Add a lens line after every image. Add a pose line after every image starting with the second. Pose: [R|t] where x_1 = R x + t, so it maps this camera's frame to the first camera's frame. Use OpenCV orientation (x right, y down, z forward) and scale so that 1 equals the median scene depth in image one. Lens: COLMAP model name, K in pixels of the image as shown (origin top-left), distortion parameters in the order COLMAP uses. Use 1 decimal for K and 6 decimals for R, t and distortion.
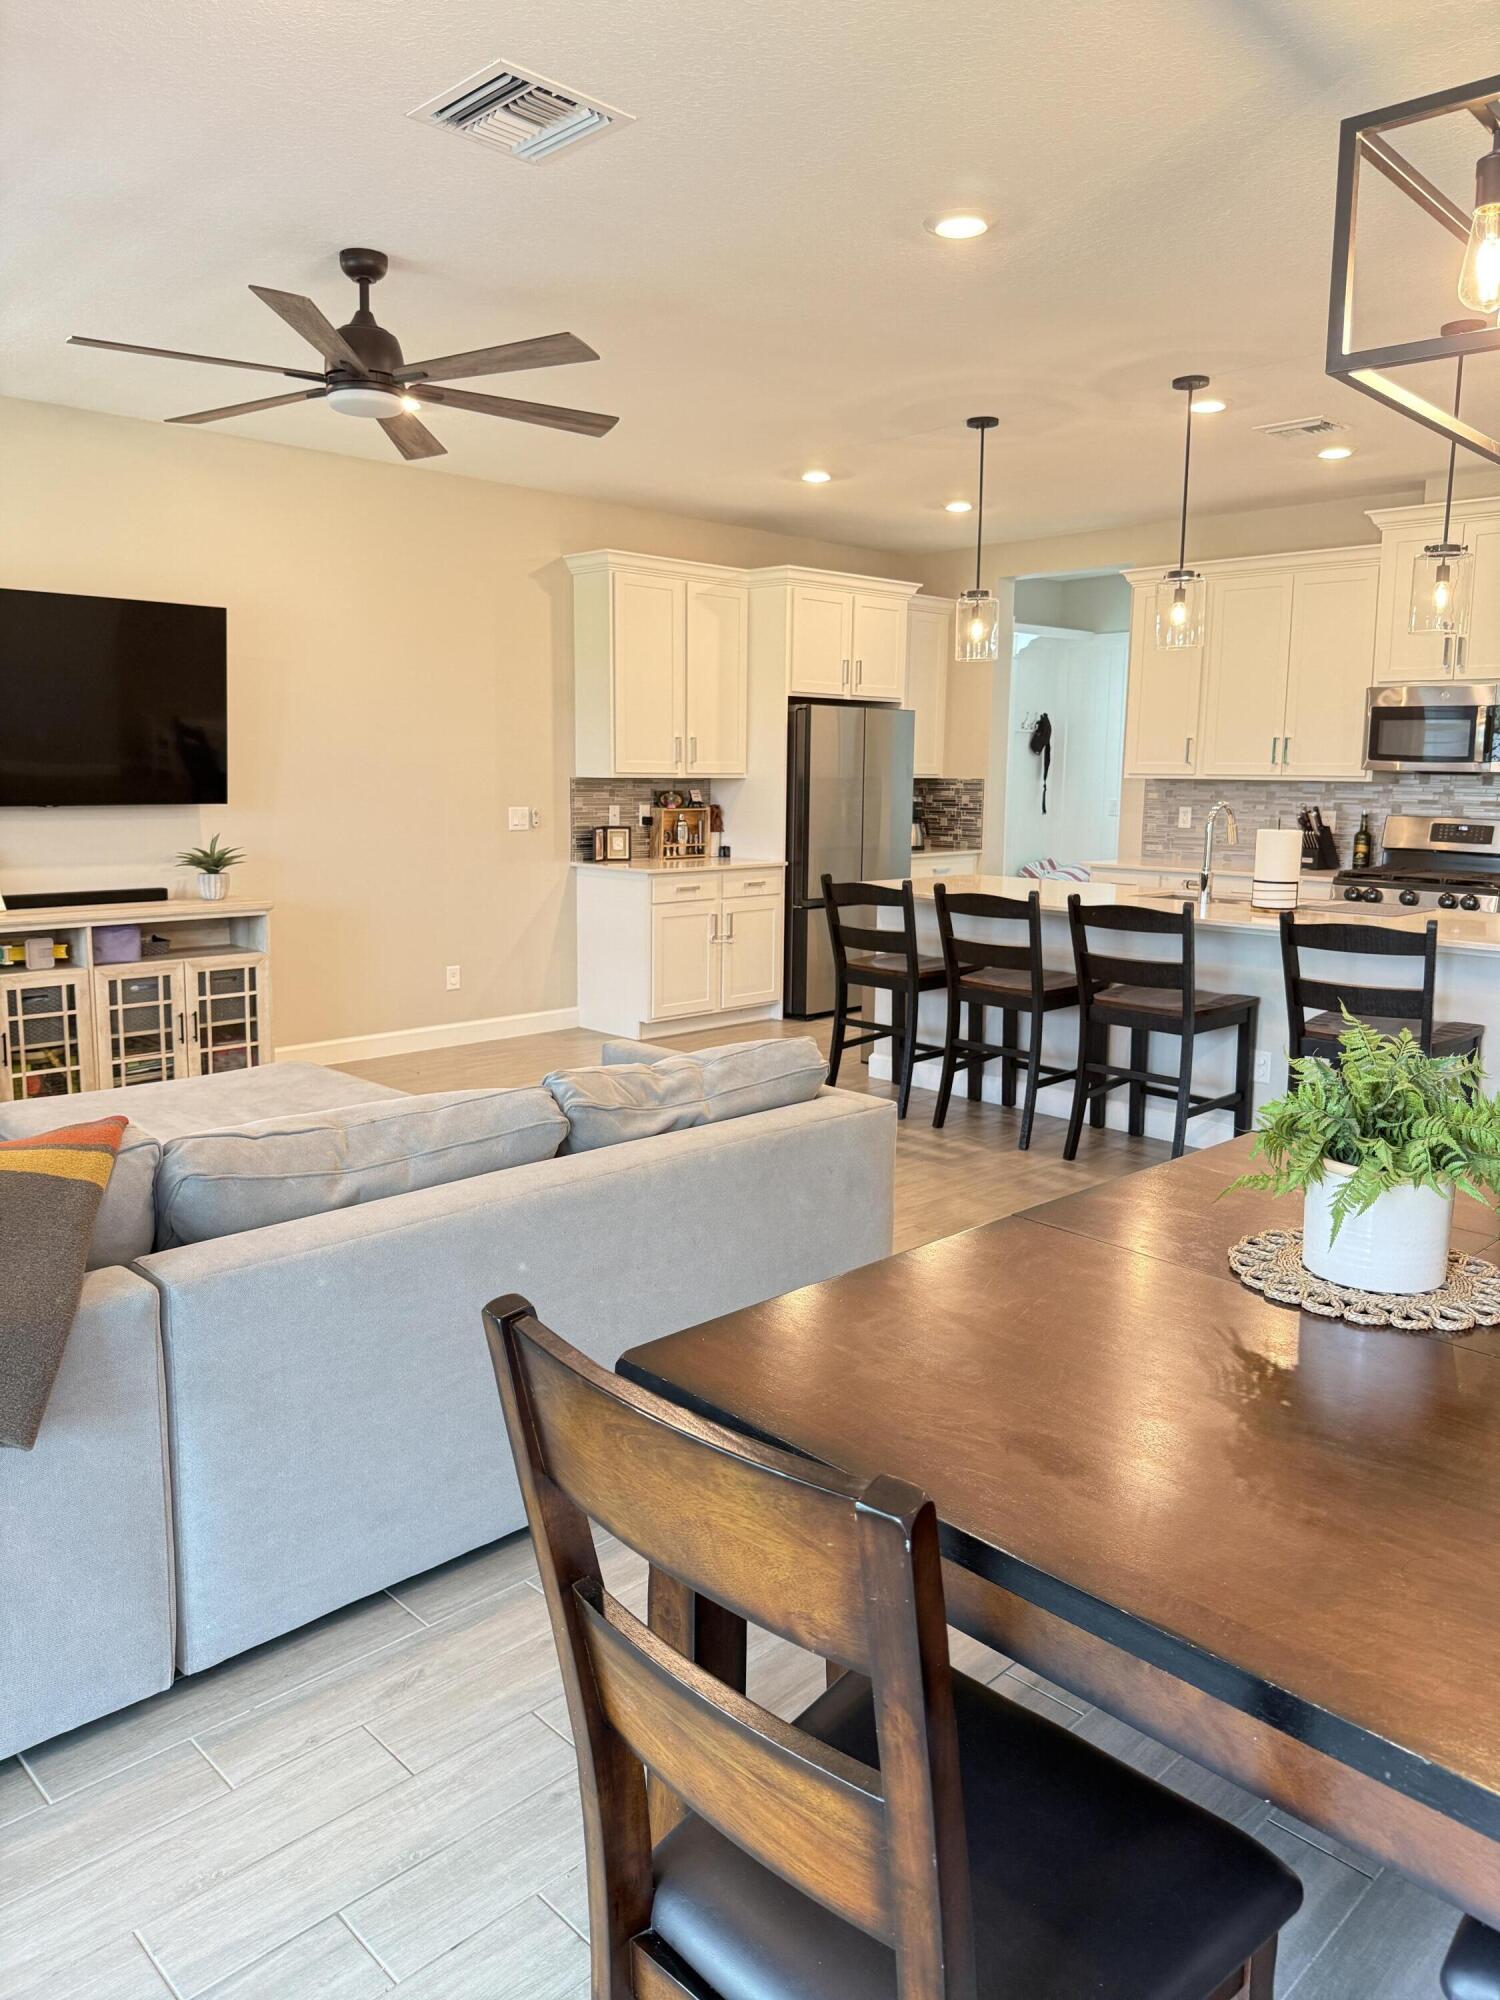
lens RADIAL K [[1405.6, 0, 745.6], [0, 1405.6, 957.9], [0, 0, 1]] dist [0.192183, -0.422050]
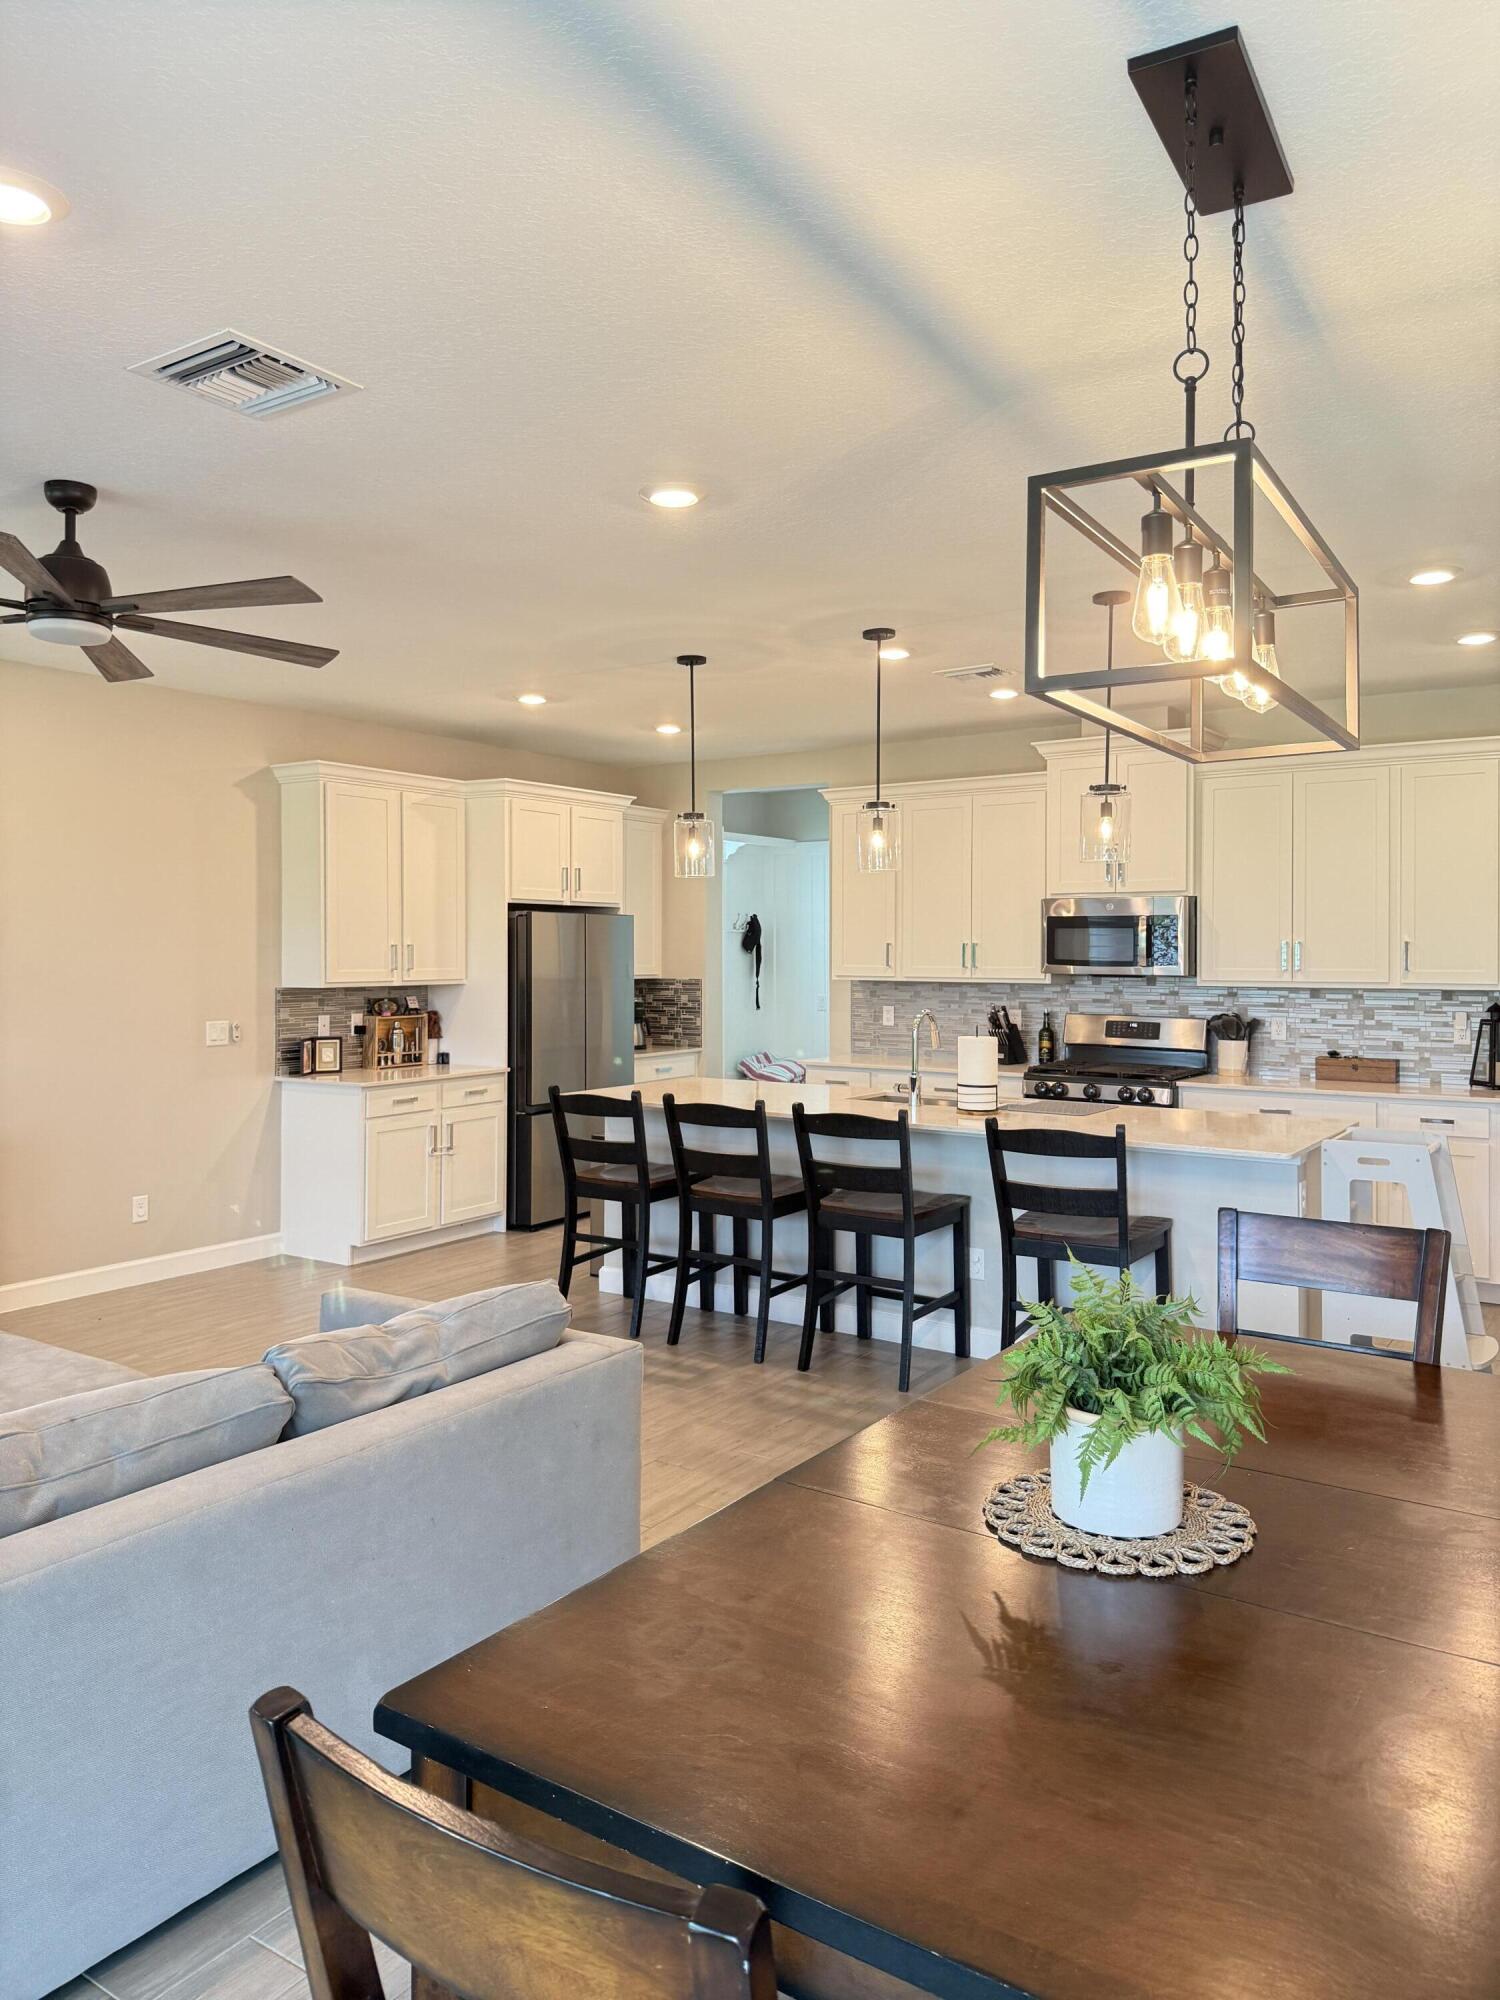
lens RADIAL K [[1405.6, 0, 745.6], [0, 1405.6, 957.9], [0, 0, 1]] dist [0.192183, -0.422050]
pose [[0.979255, -0.012031, 0.202276, -0.008413], [0.037886, 0.991504, -0.124439, -0.016364], [-0.199060, 0.129521, 0.971390, -0.002317]]
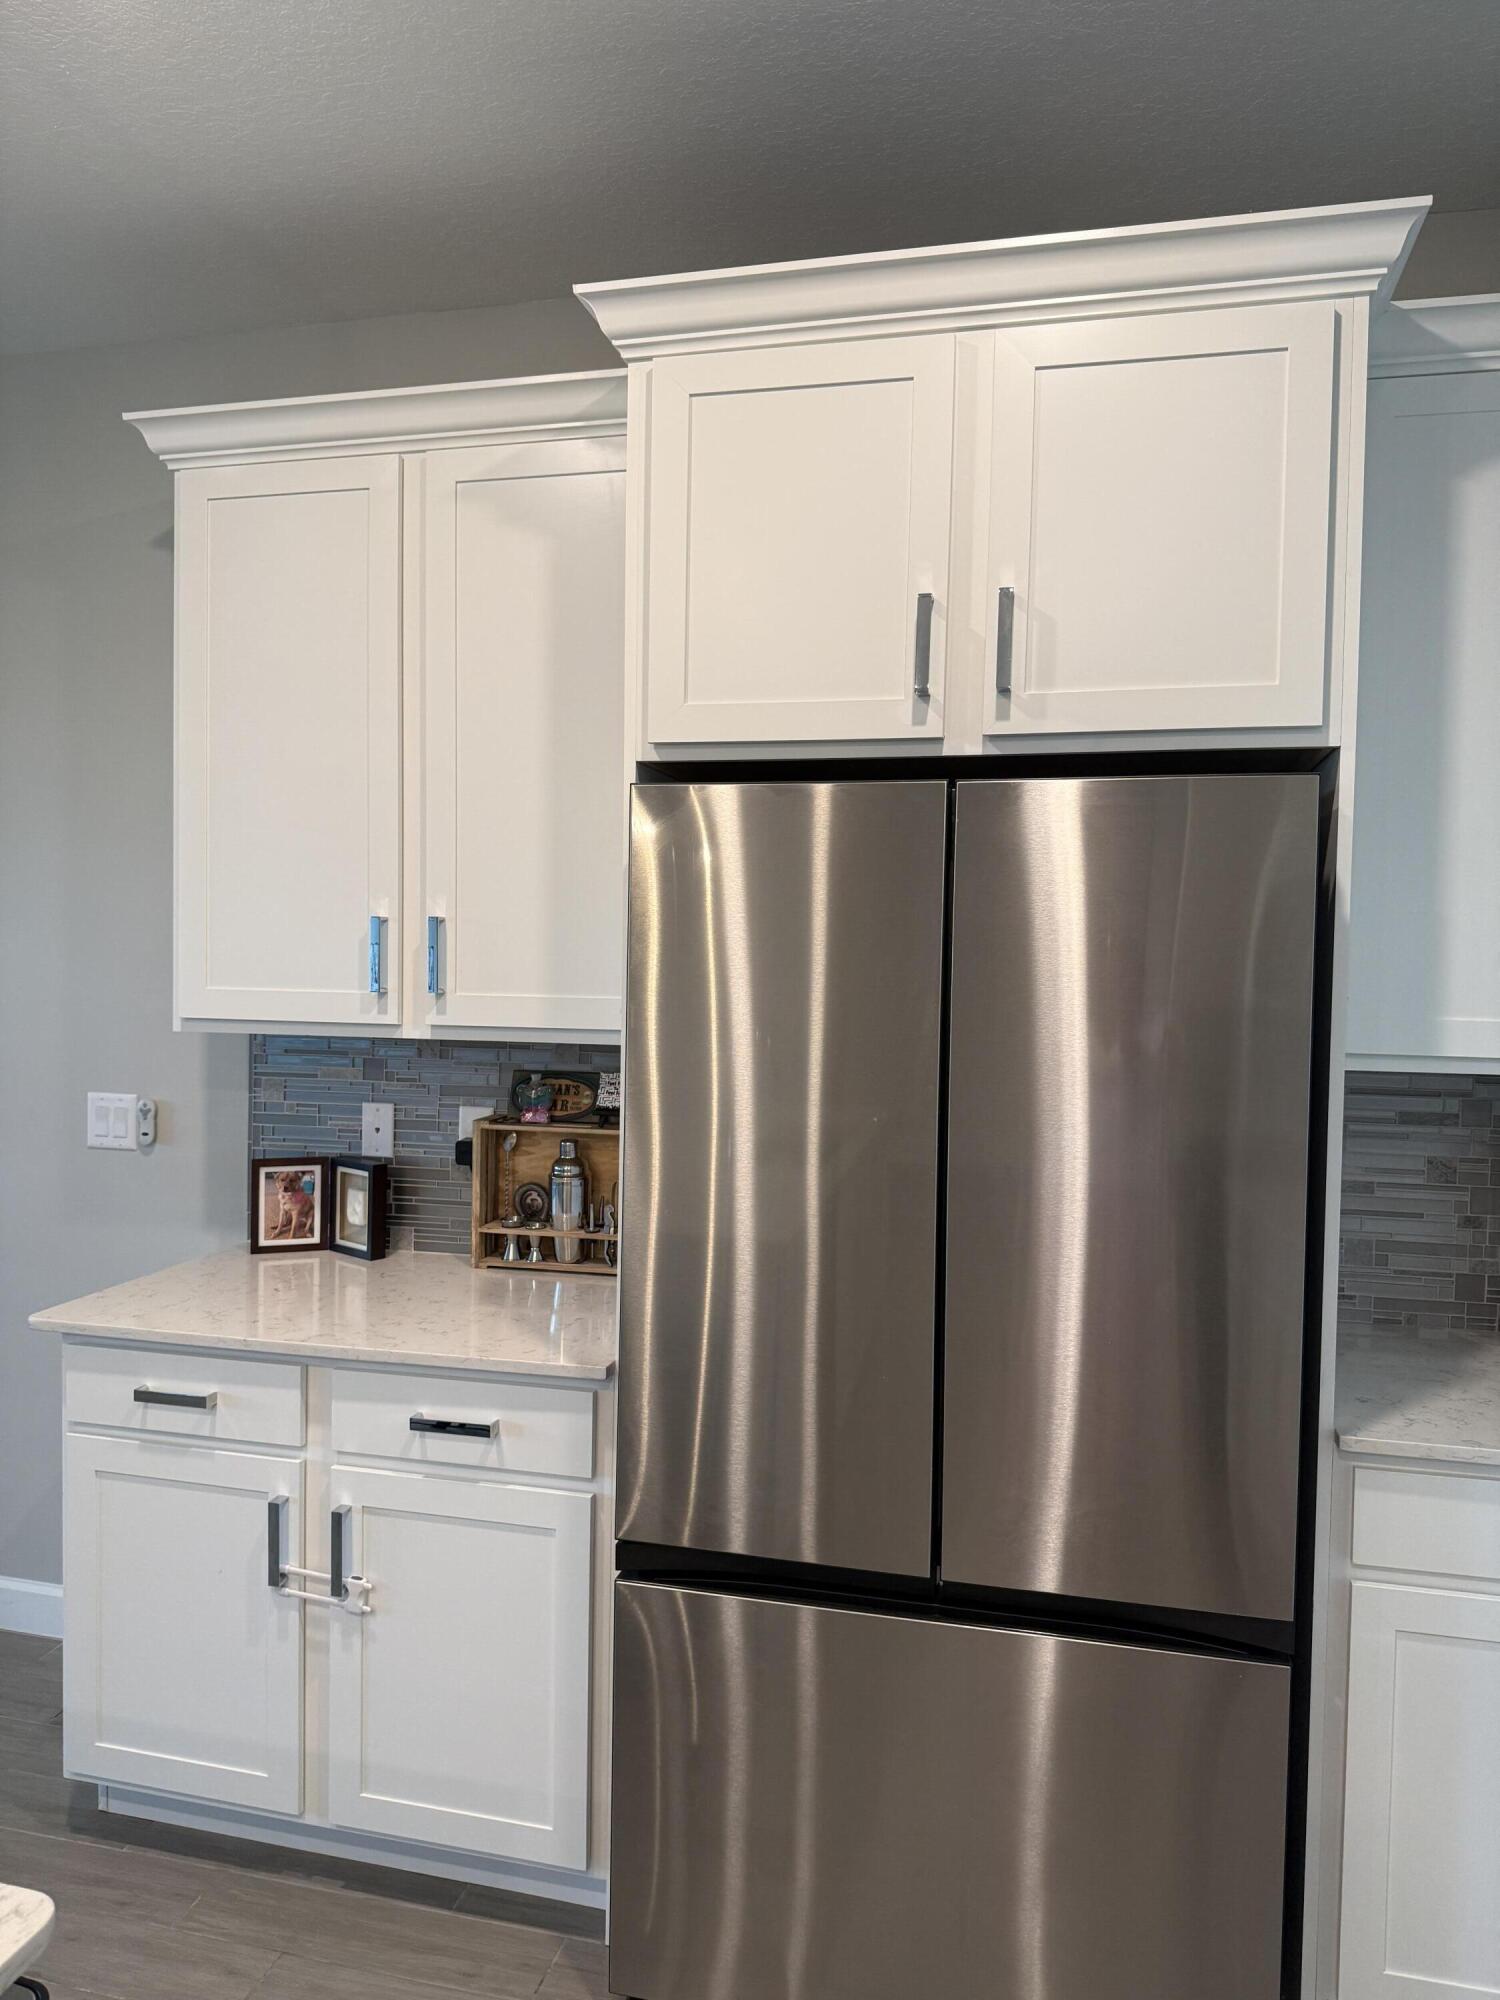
lens RADIAL K [[1414.4, 0, 750.0], [0, 1414.4, 1000.0], [0, 0, 1]] dist [0.056539, -0.095687]
pose [[0.525590, 0.029468, -0.850227, 0.292091], [-0.122979, 0.991535, -0.041658, -0.139507], [0.841802, 0.126455, 0.524765, 0.937997]]
